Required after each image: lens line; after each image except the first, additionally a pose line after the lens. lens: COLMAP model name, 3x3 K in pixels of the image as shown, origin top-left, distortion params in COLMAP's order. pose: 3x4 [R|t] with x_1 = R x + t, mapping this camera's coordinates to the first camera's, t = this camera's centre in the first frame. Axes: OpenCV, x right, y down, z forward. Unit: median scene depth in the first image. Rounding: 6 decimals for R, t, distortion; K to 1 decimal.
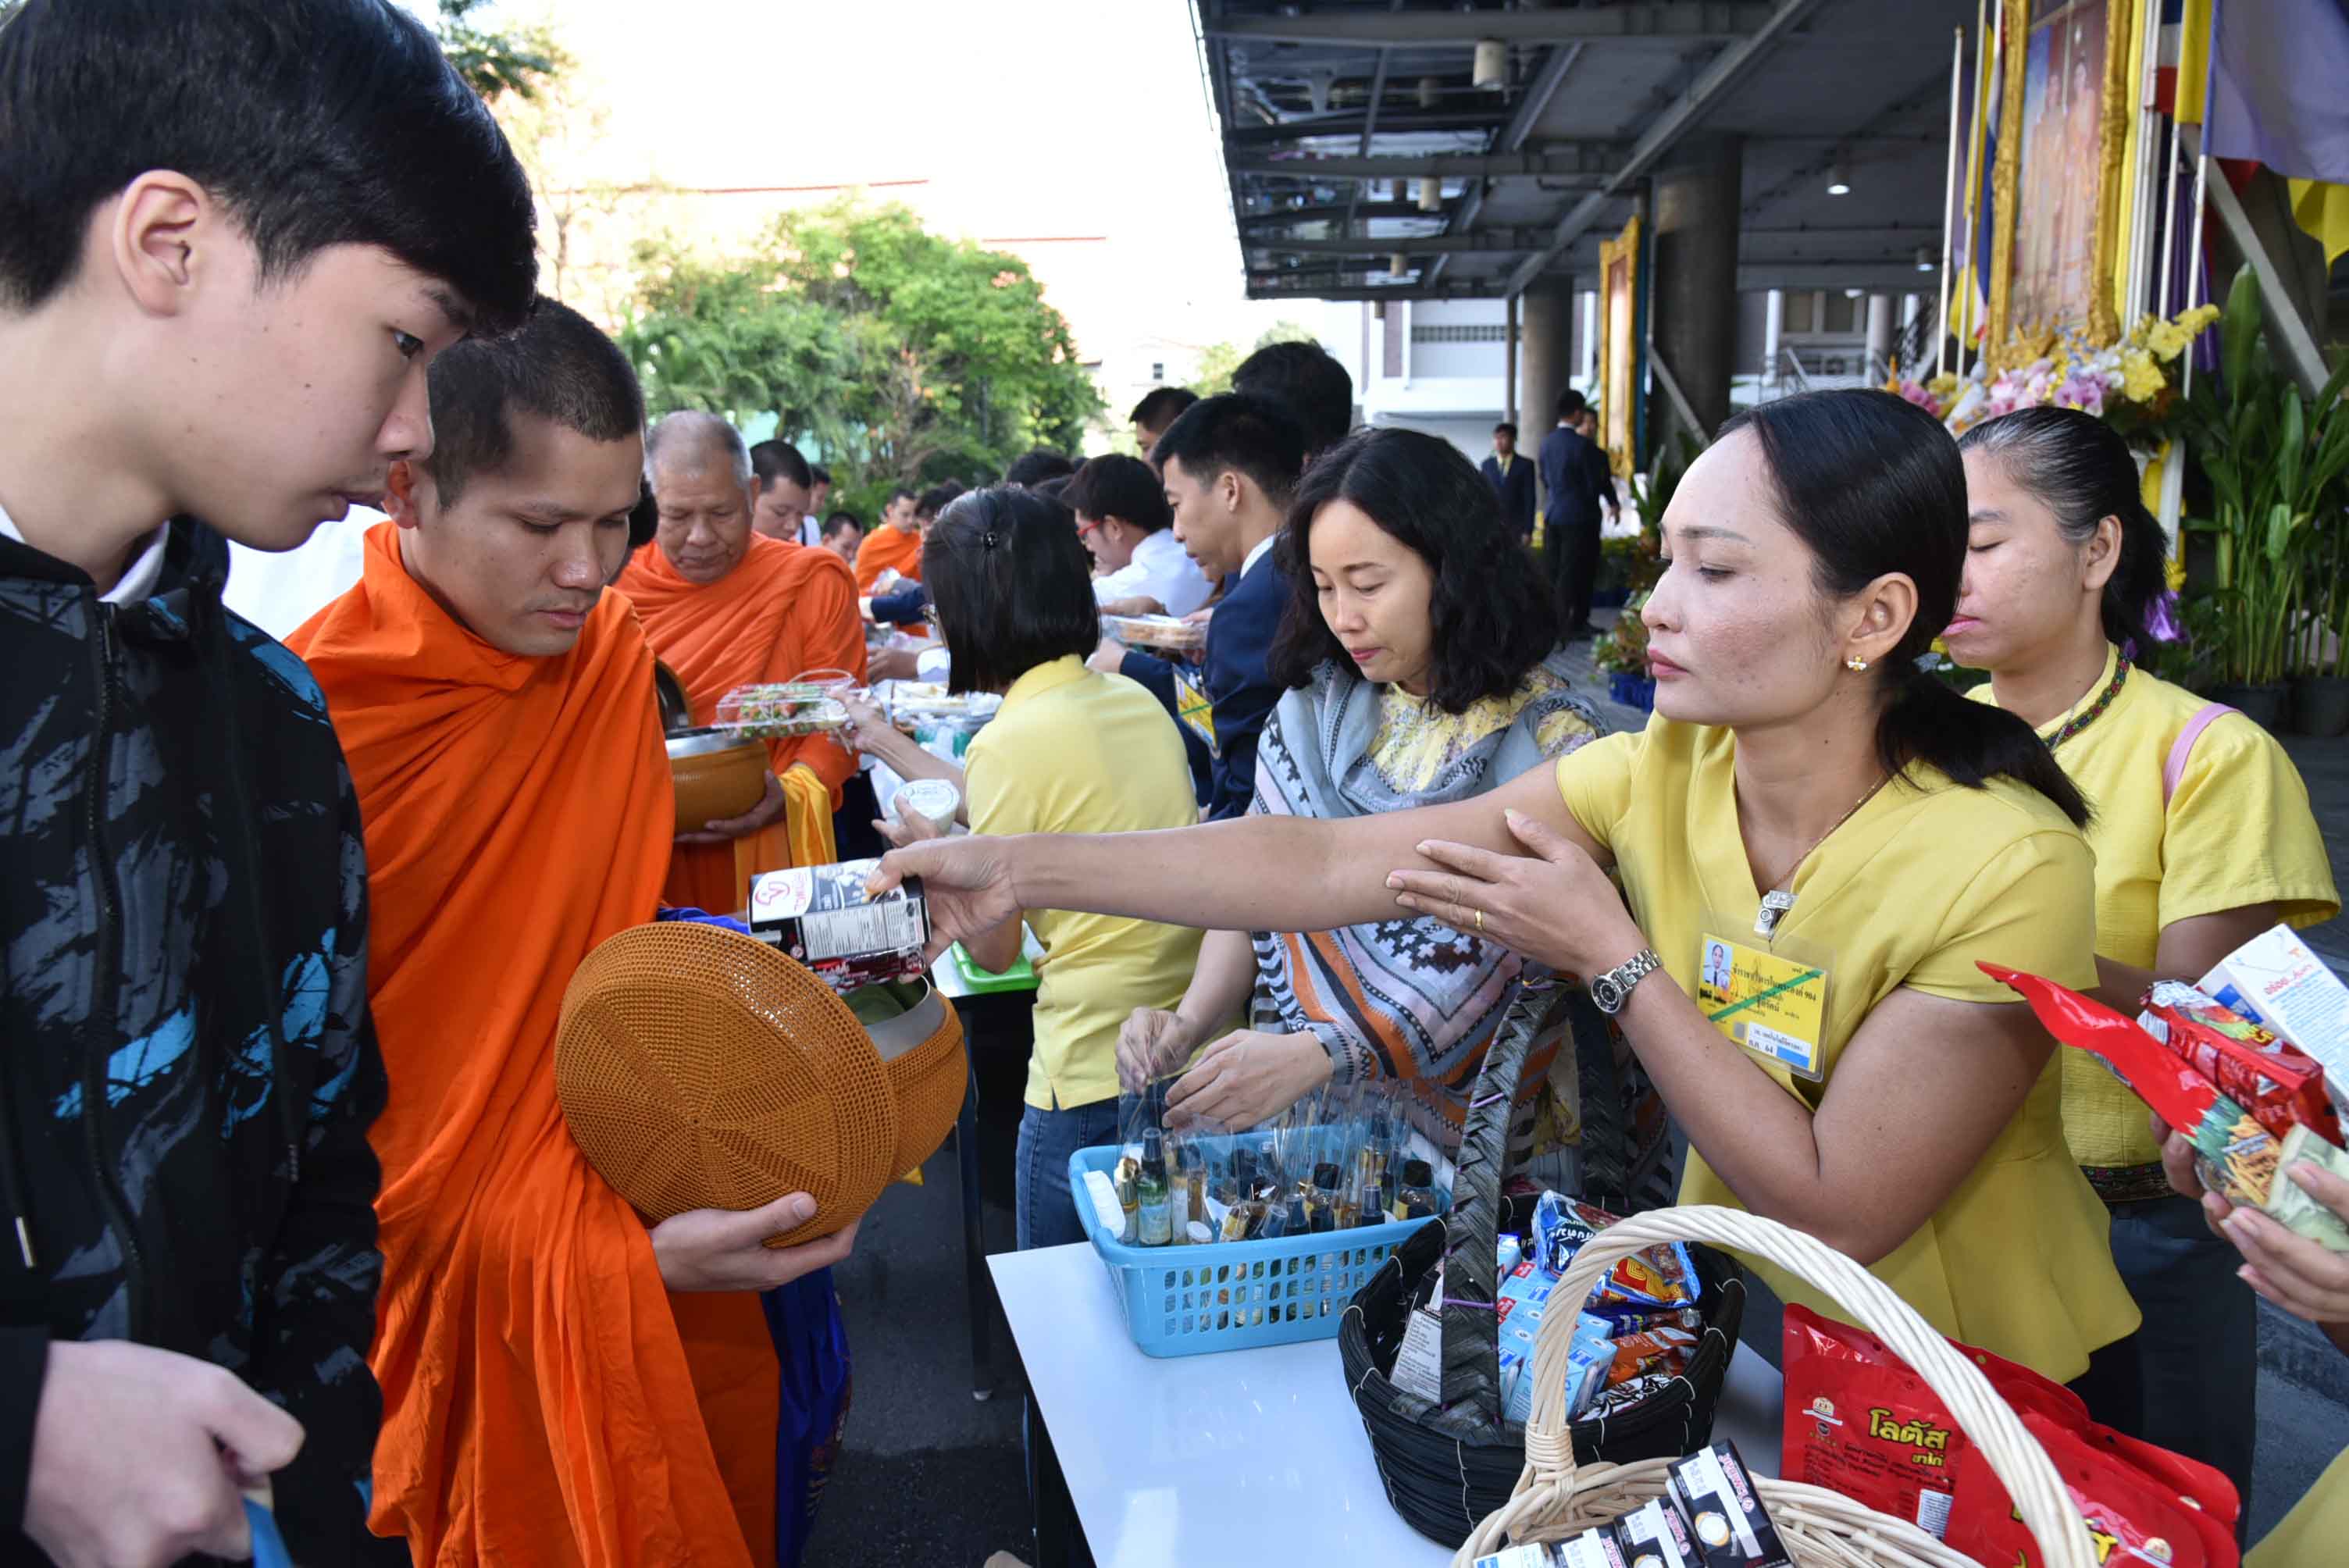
lens RADIAL K [[1596.8, 0, 1174.5], [0, 1596.8, 784.0], [0, 0, 1]] dist [-0.034429, 0.005251]
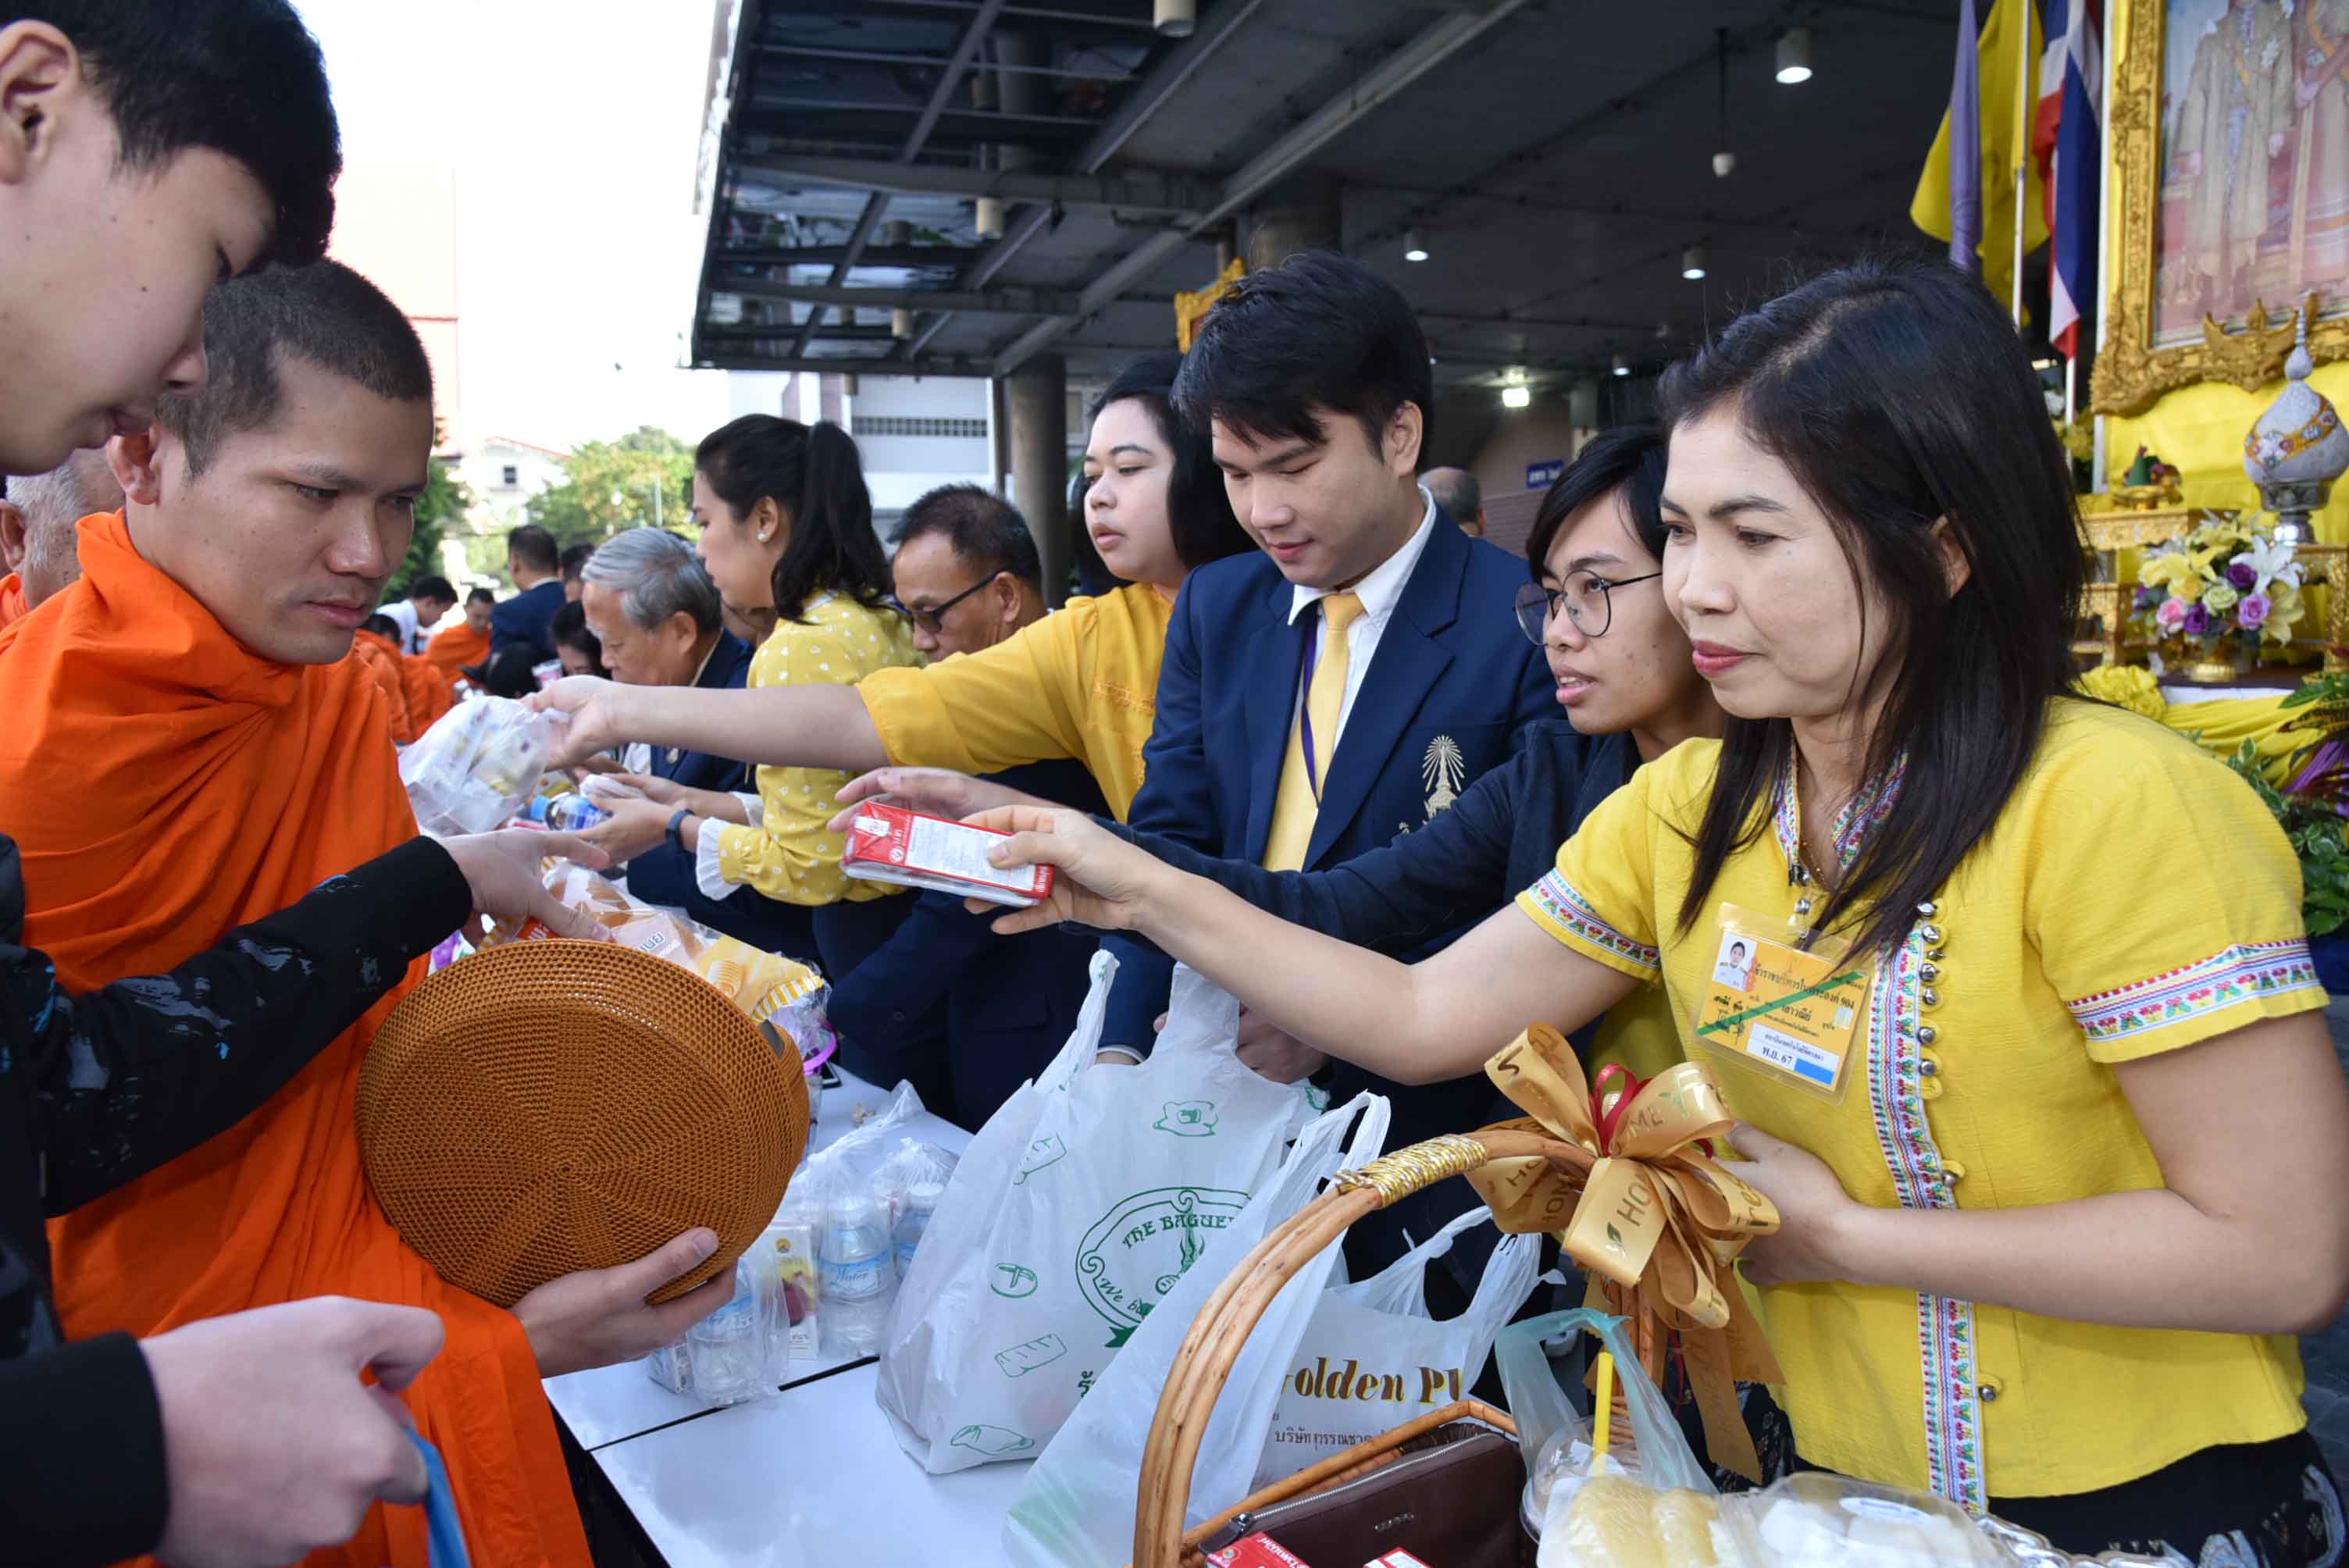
lens RADIAL K [[1563.2, 0, 1174.5], [0, 1563.2, 784.0], [0, 0, 1]] dist [-0.039099, 0.004590]
pose [[0.921843, -0.047197, 0.384679, -0.033254], [0.072543, 0.996028, -0.051636, -0.018496], [-0.380714, 0.075506, 0.921605, 0.124669]]
